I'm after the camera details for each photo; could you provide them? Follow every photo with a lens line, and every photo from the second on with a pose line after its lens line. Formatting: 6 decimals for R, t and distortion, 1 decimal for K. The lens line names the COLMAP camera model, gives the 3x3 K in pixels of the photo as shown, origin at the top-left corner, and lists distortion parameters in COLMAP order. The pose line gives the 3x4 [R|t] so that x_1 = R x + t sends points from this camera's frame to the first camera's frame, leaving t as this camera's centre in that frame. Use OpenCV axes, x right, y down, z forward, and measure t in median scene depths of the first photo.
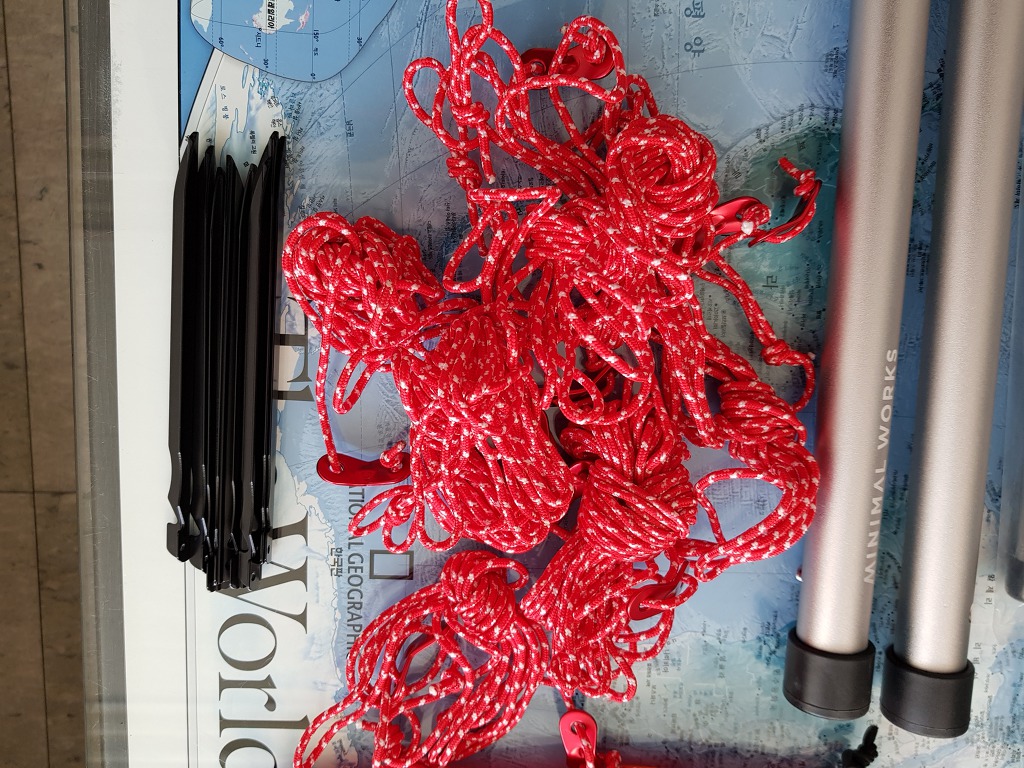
lens RADIAL K [[815.3, 0, 522.1], [0, 815.3, 375.4], [0, 0, 1]] dist [-0.027480, 0.029041]
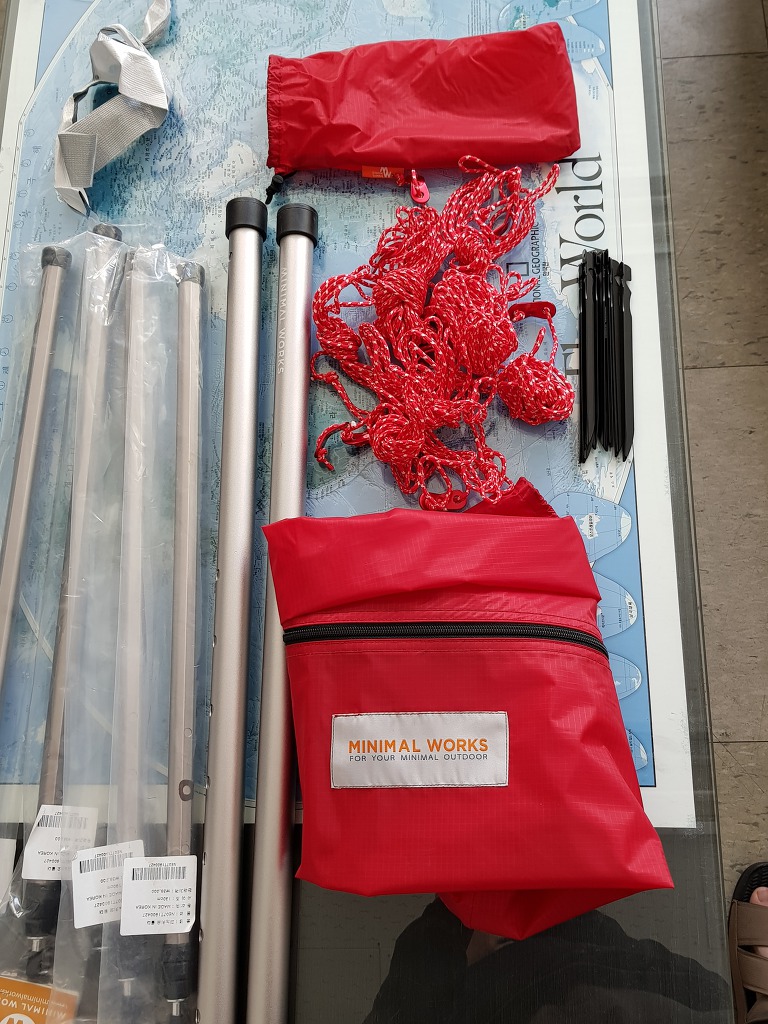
lens RADIAL K [[815.3, 0, 386.0], [0, 815.3, 509.2], [0, 0, 1]] dist [-0.027480, 0.029041]
pose [[-0.997894, 0.041924, 0.049498, 0.089339], [-0.037157, -0.994919, 0.093574, -0.544155], [0.053169, 0.091538, 0.994381, -0.970084]]
